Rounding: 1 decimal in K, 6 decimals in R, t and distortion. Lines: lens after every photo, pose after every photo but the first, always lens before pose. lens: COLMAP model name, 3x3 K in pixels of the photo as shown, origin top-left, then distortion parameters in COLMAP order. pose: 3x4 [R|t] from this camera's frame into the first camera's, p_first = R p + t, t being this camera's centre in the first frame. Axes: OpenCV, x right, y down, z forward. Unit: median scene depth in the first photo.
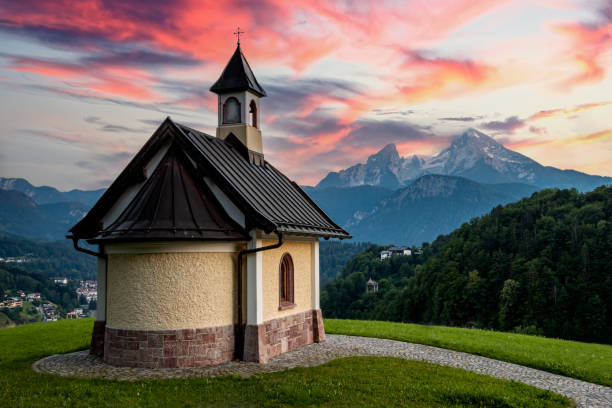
lens RADIAL K [[717.2, 0, 327.8], [0, 717.2, 205.9], [0, 0, 1]] dist [-0.007574, -0.004192]
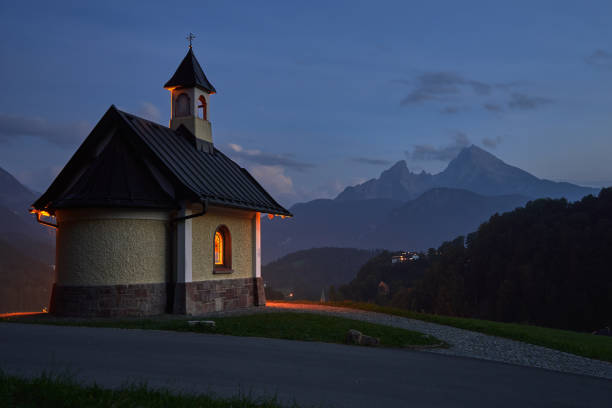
lens RADIAL K [[644.5, 0, 341.1], [0, 644.5, 215.6], [0, 0, 1]] dist [-0.009528, -0.014555]
pose [[0.999763, -0.009072, -0.019797, 0.148749], [0.008926, 0.999932, -0.007475, 0.058738], [0.019863, 0.007297, 0.999776, -0.024597]]
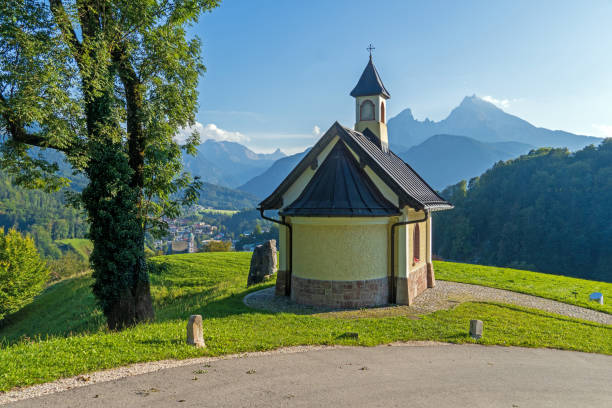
lens RADIAL K [[582.8, 0, 295.4], [0, 582.8, 207.8], [0, 0, 1]] dist [0.005147, 0.003359]
pose [[0.996477, 0.013982, -0.082694, -0.187922], [-0.006759, 0.996187, 0.086986, -0.051834], [0.083595, -0.086120, 0.992771, -0.084768]]
